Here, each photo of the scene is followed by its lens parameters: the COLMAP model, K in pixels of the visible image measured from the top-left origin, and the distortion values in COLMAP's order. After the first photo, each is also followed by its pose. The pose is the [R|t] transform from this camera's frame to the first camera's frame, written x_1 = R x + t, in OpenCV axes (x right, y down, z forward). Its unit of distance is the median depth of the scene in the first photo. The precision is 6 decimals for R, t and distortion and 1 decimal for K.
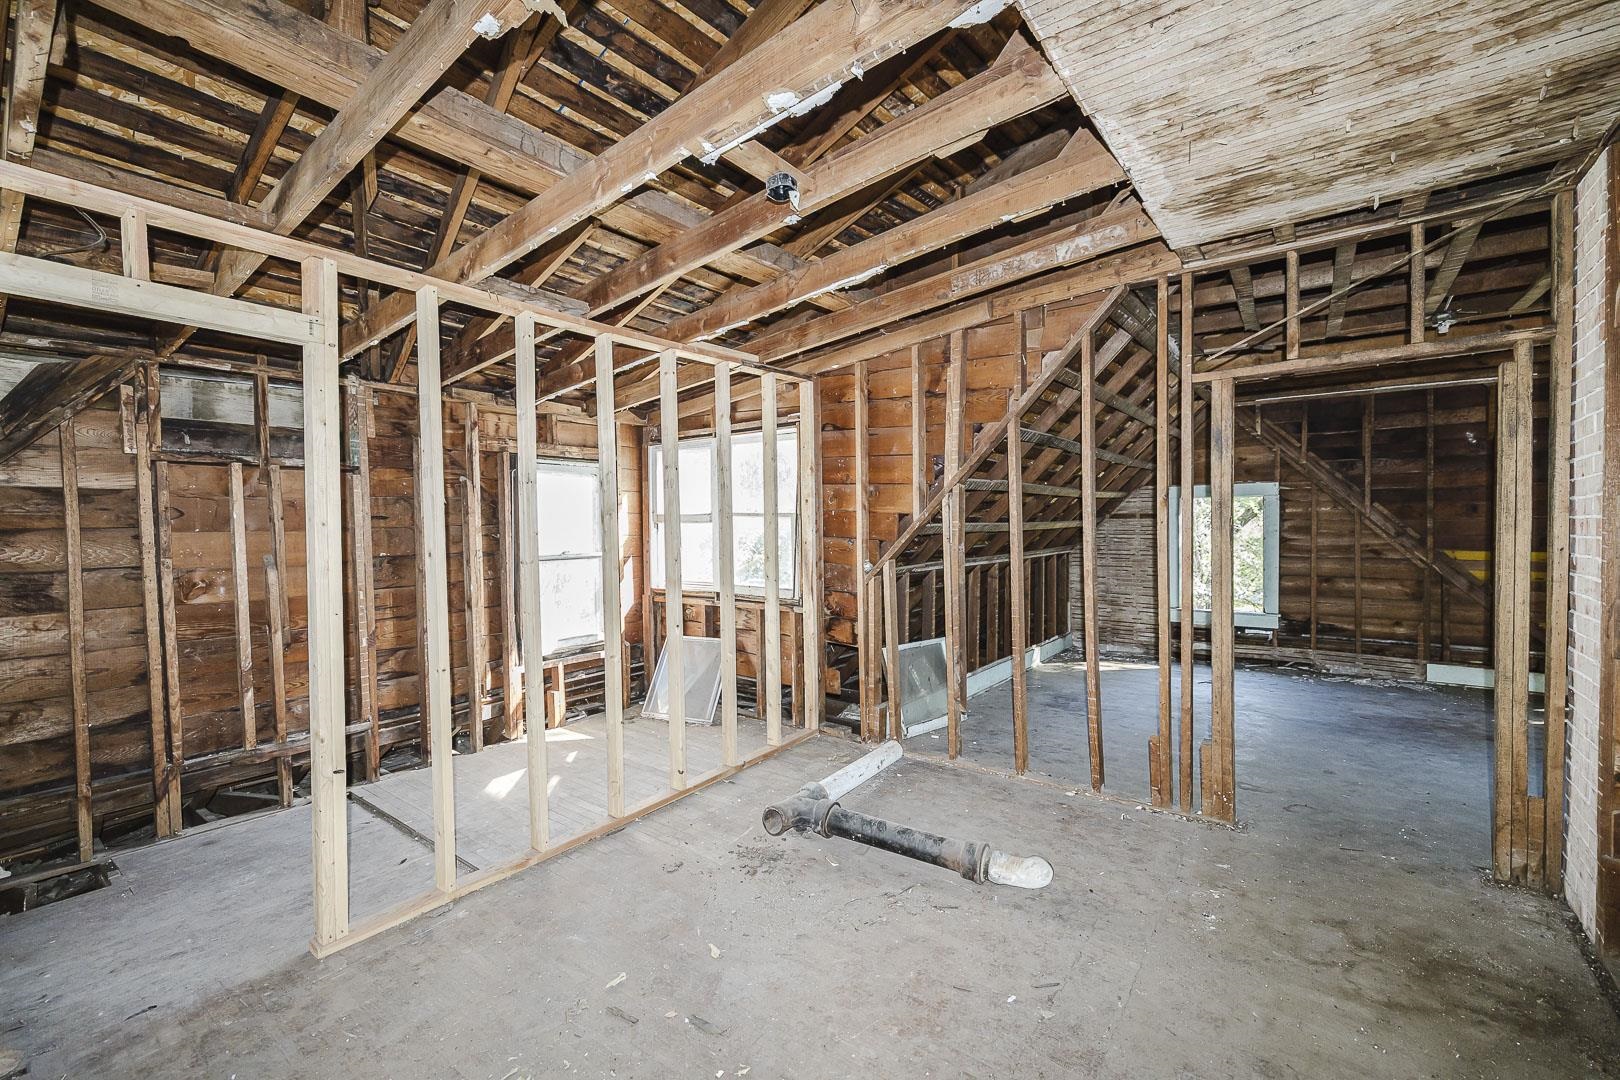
lens RADIAL K [[682.7, 0, 809.9], [0, 682.7, 538.0], [0, 0, 1]] dist [0.005181, 0.000449]
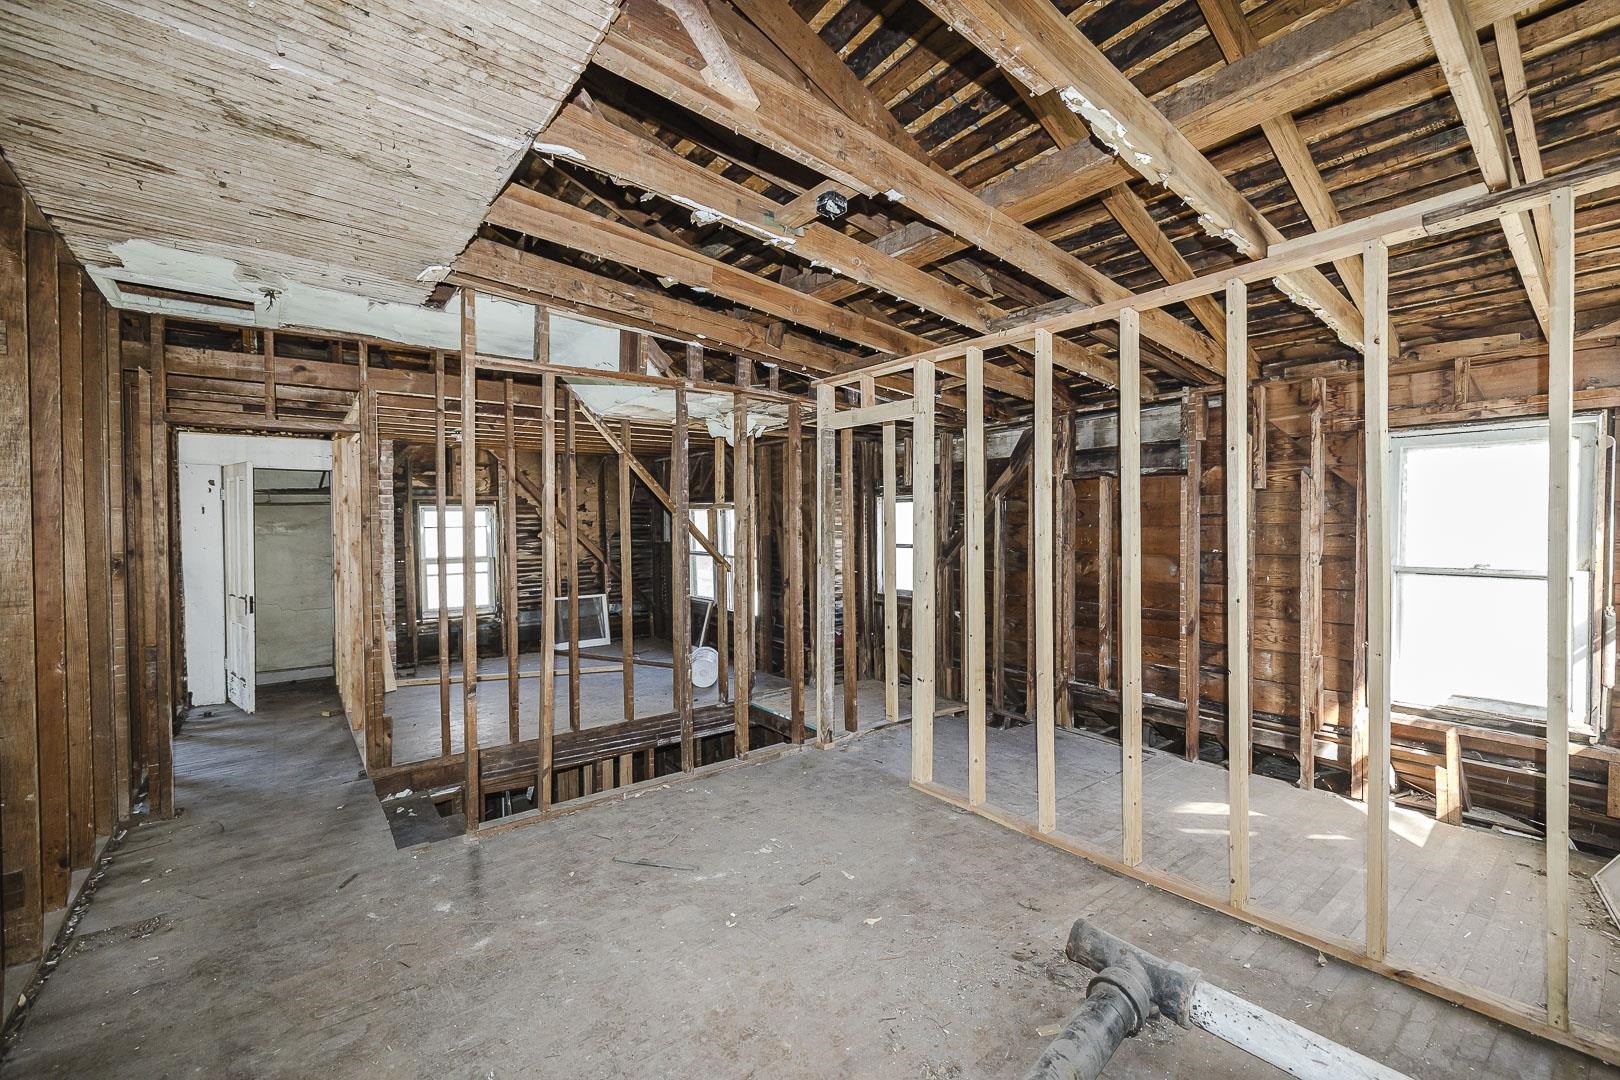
lens RADIAL K [[682.7, 0, 813.7], [0, 682.7, 535.8], [0, 0, 1]] dist [0.005181, 0.000449]
pose [[-0.256430, 0.028335, -0.966147, 0.804152], [-0.013272, 0.999373, 0.032832, -0.038109], [0.966472, 0.021242, -0.255893, 1.029376]]
